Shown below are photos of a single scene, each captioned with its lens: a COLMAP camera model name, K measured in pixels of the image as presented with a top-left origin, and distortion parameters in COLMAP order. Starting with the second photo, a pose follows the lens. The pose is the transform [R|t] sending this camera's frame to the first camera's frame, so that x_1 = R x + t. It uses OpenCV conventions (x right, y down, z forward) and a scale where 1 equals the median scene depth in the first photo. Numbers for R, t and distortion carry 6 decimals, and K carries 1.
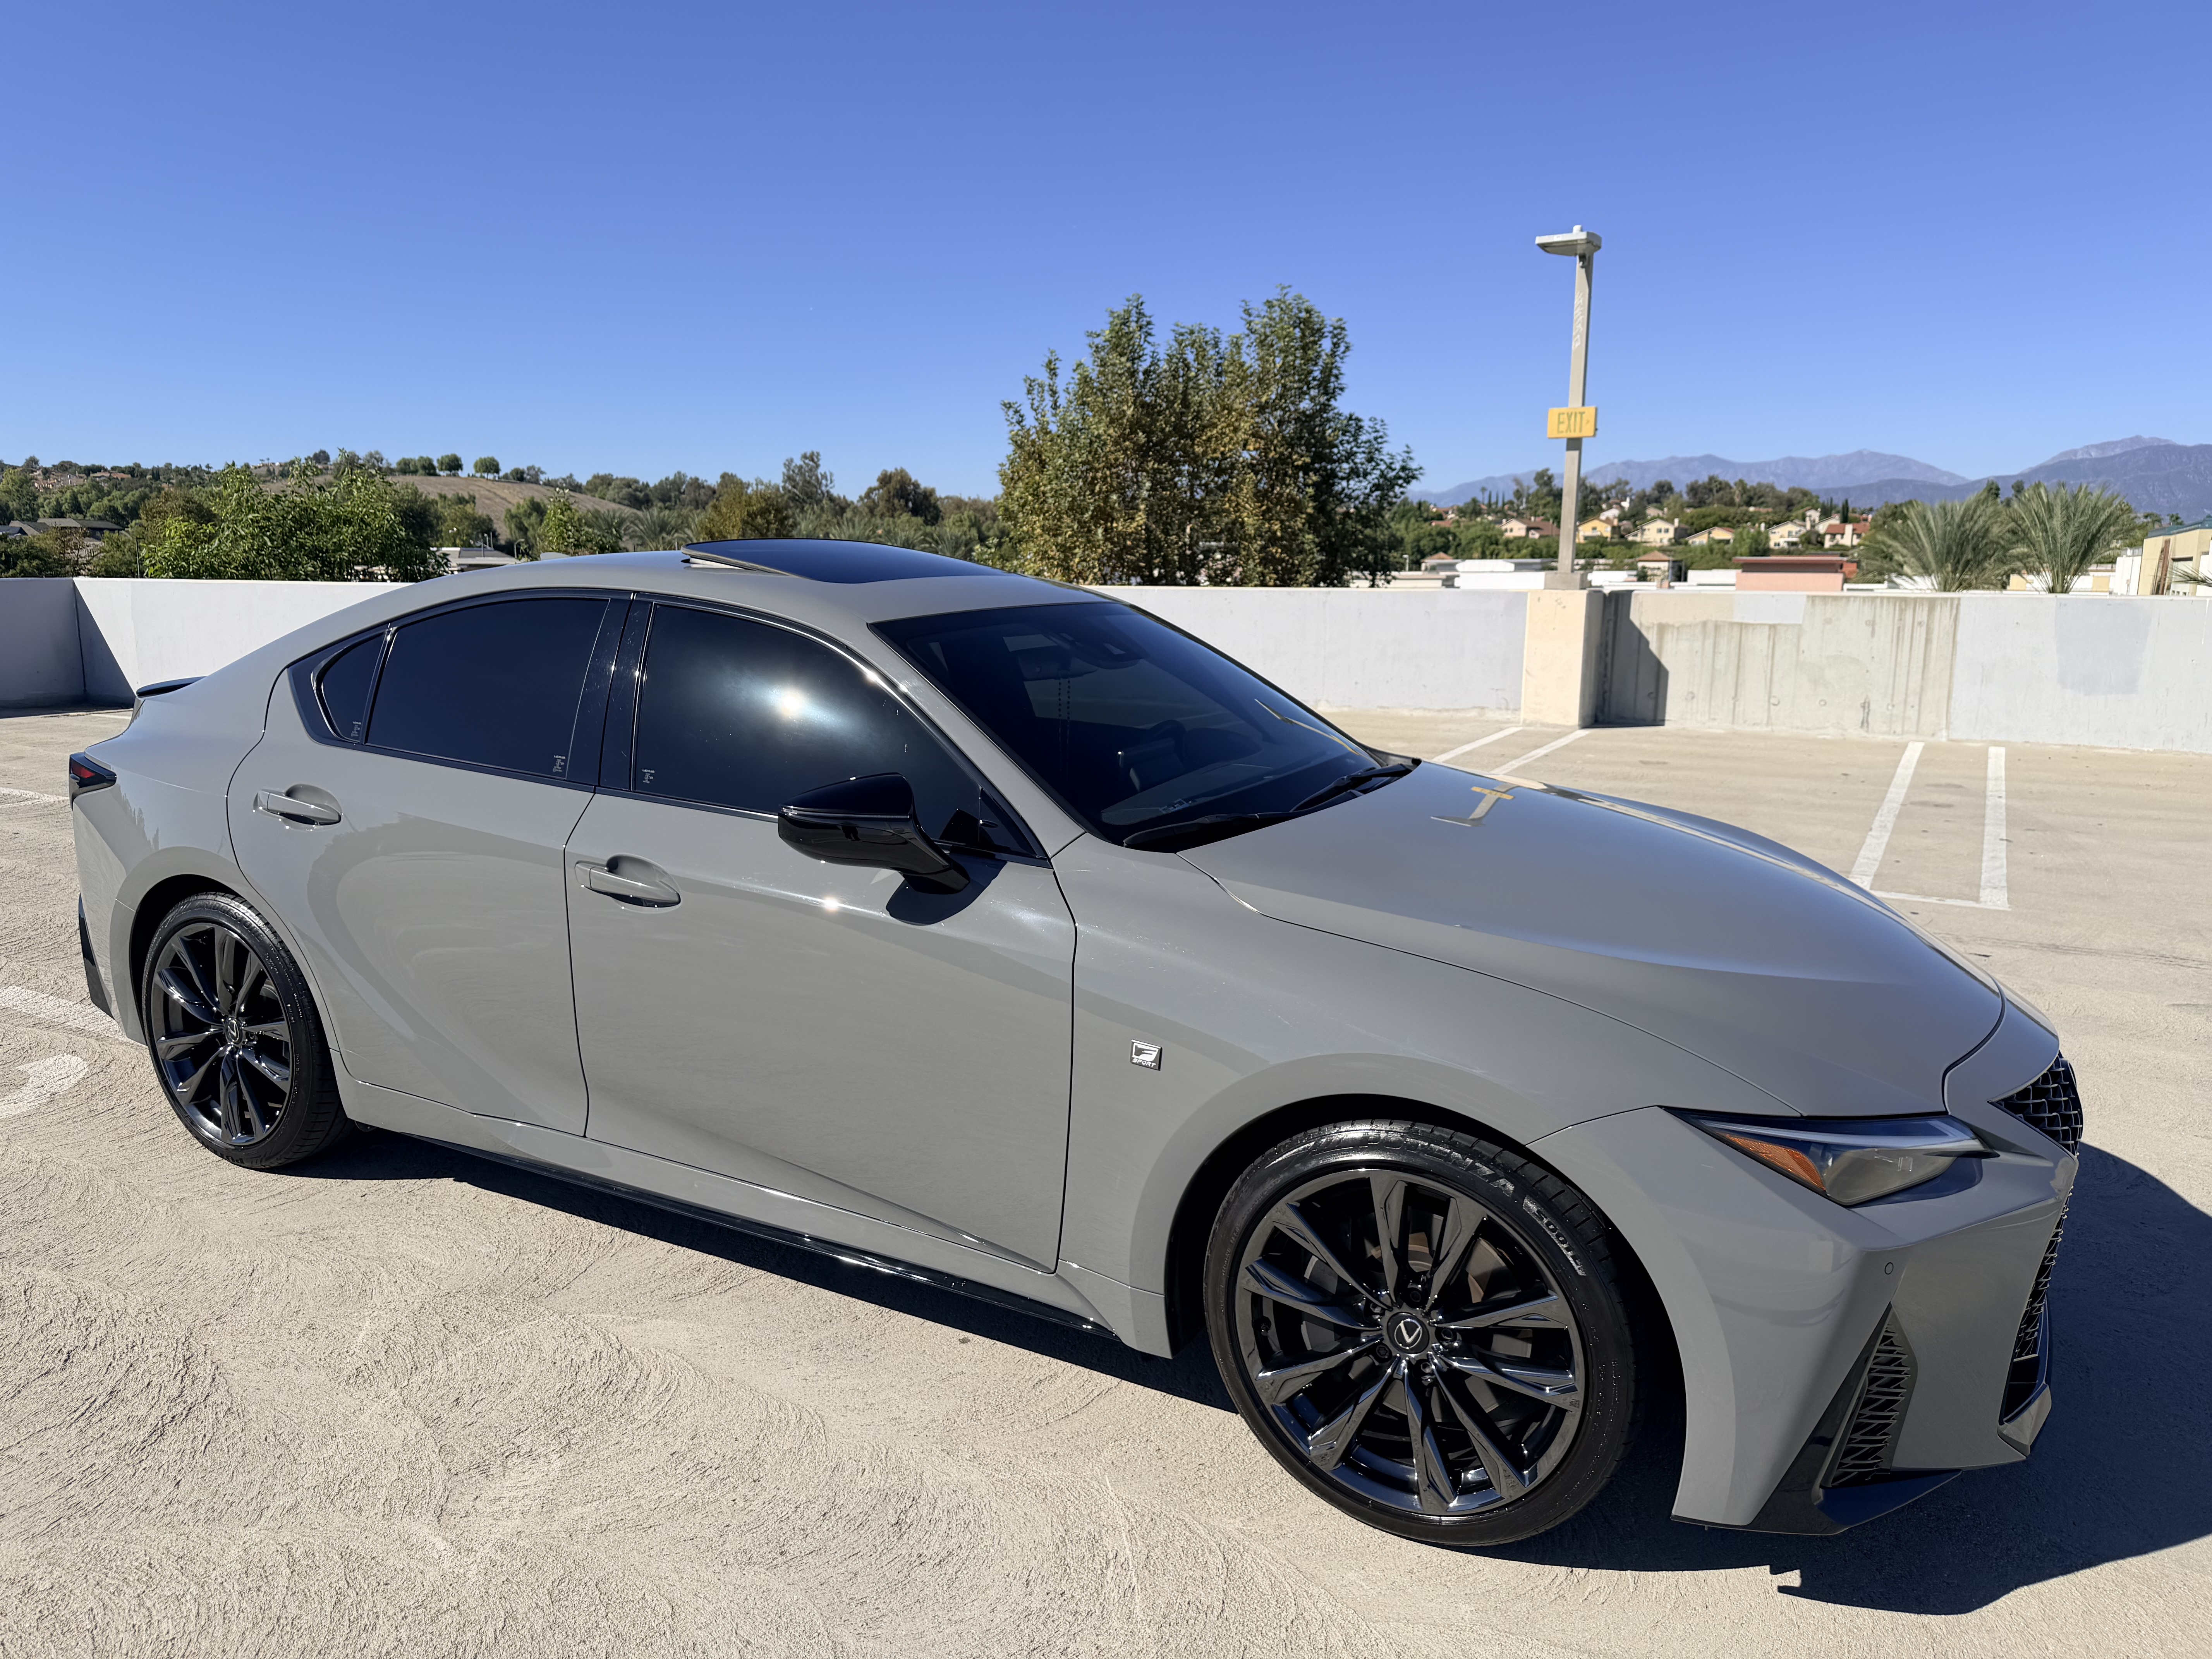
lens RADIAL K [[1555.1, 0, 1163.2], [0, 1555.1, 898.6], [0, 0, 1]] dist [0.013869, -0.027140]
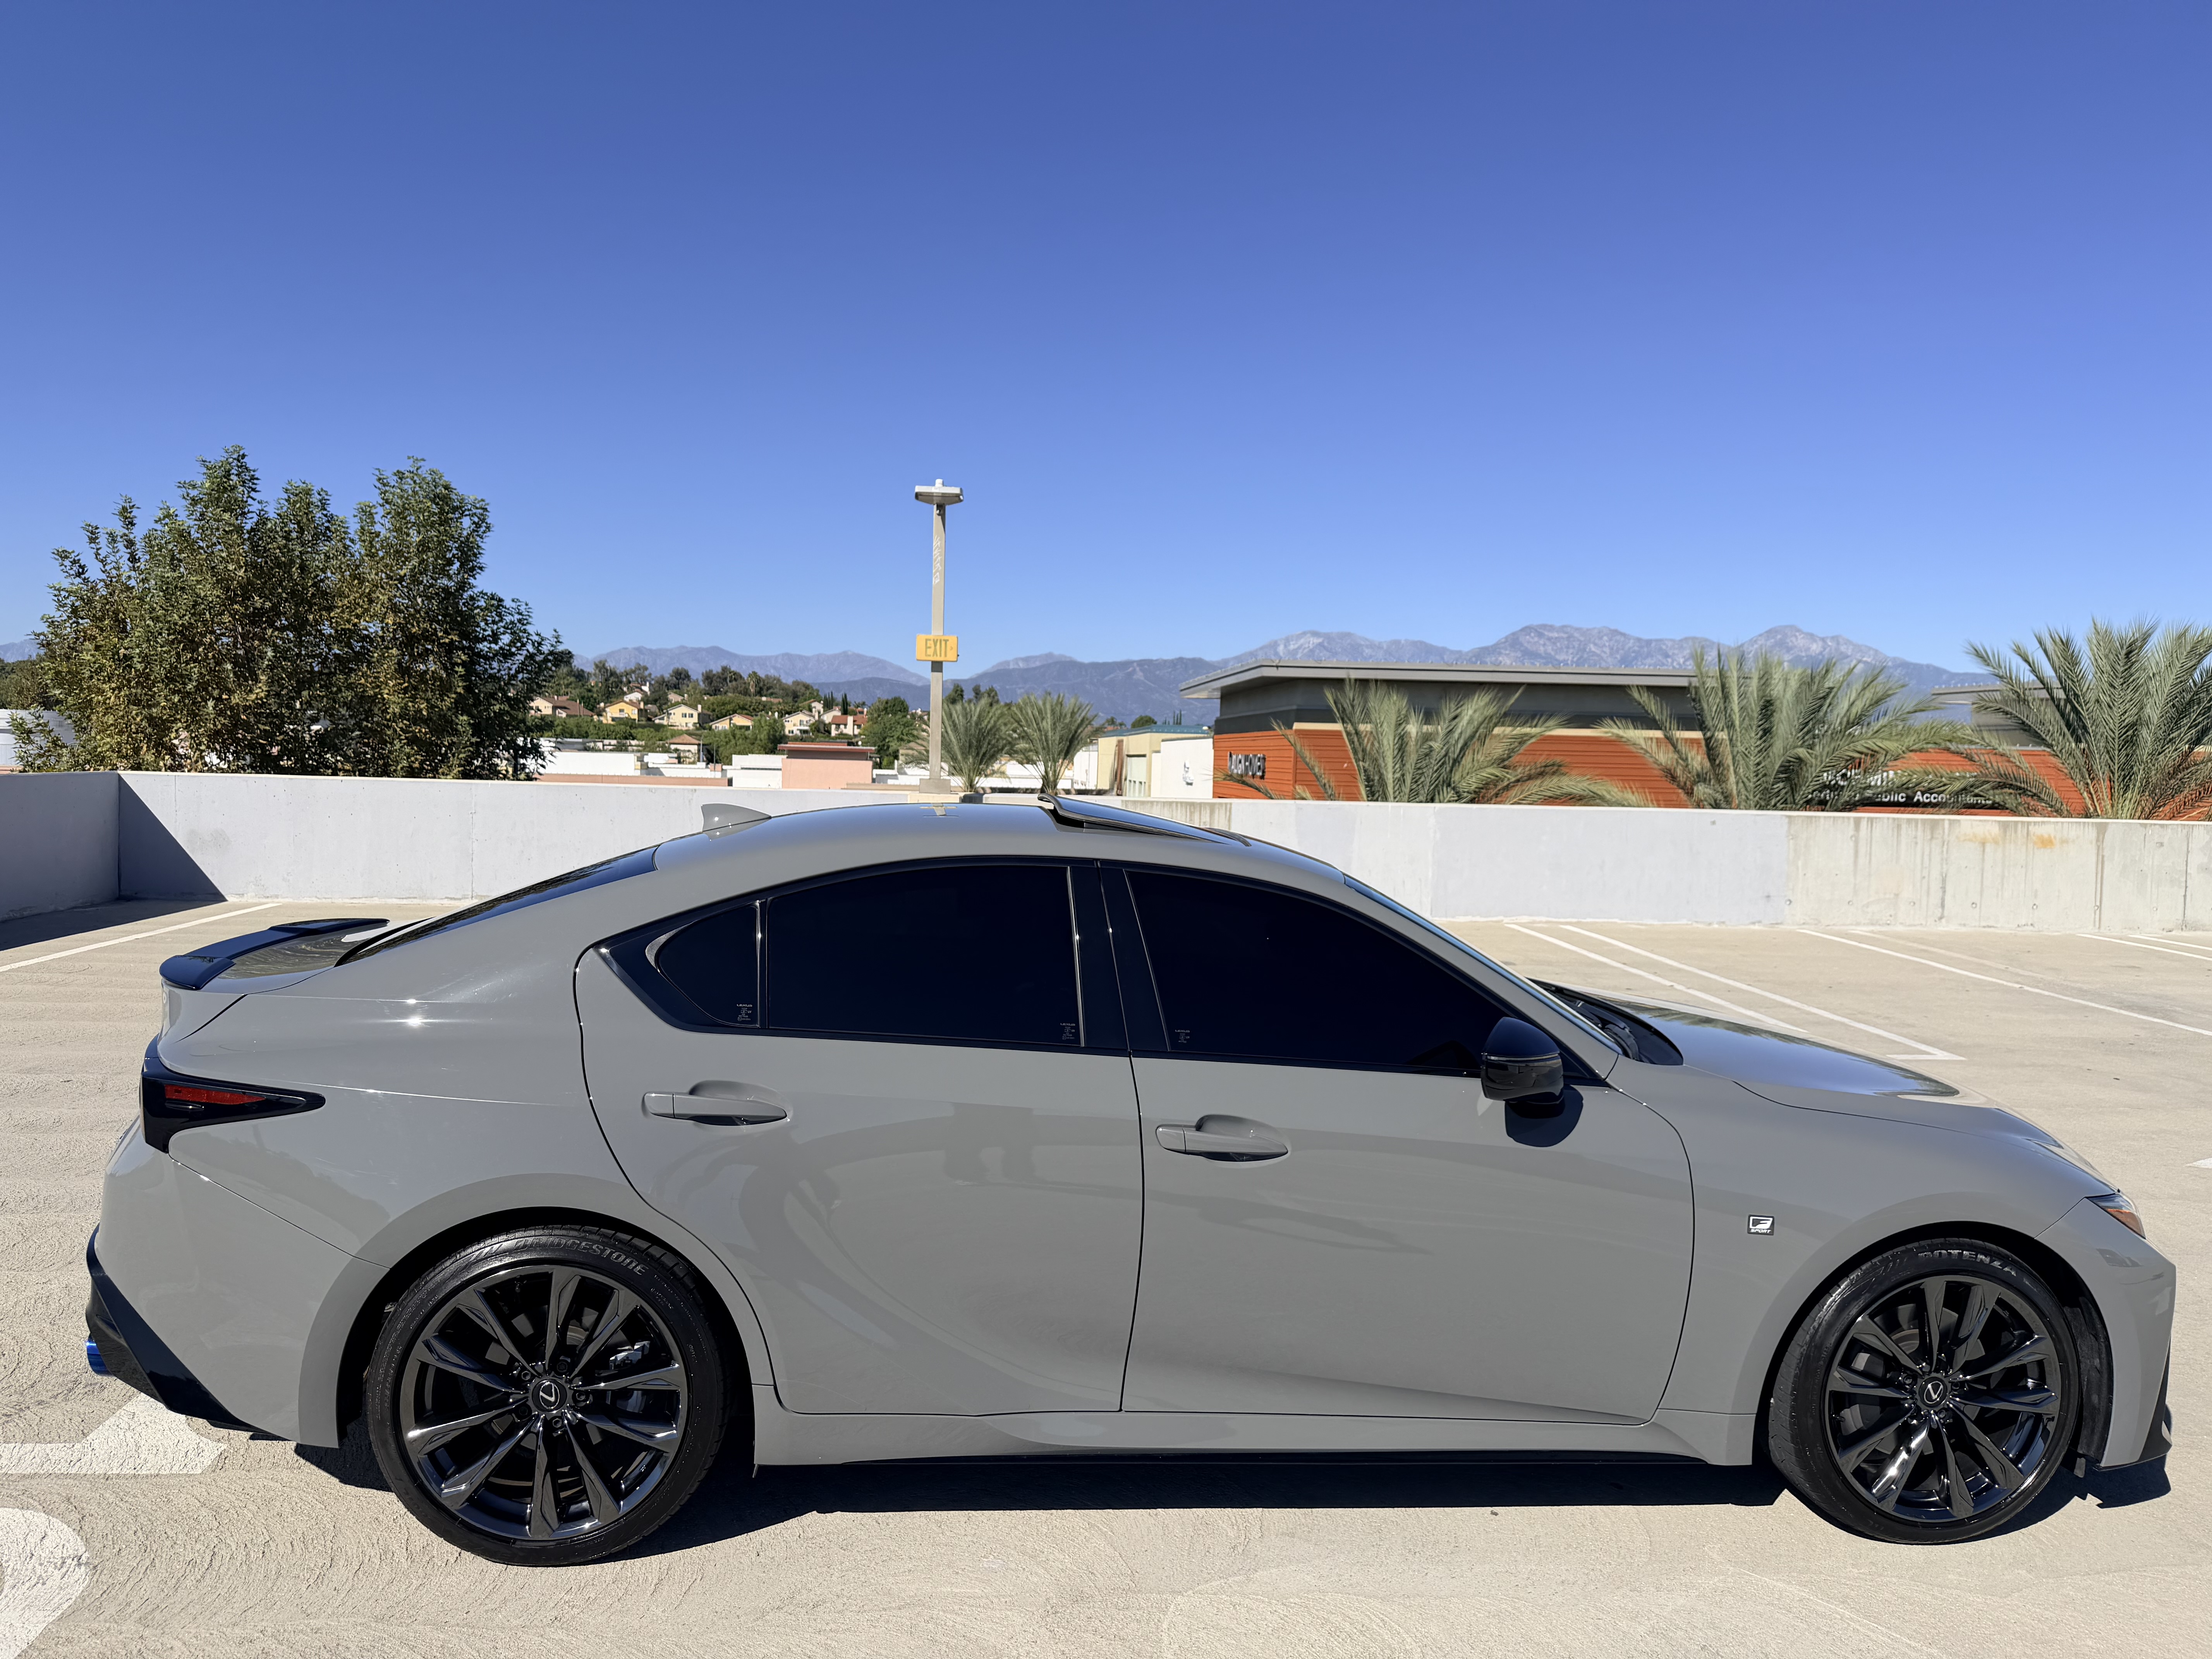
lens RADIAL K [[1555.1, 0, 1053.5], [0, 1555.1, 907.2], [0, 0, 1]] dist [0.013869, -0.027140]
pose [[0.819724, -0.035430, 0.571662, -0.151098], [0.093646, 0.992945, -0.072742, -0.014627], [-0.565052, 0.113163, 0.817258, 0.031534]]
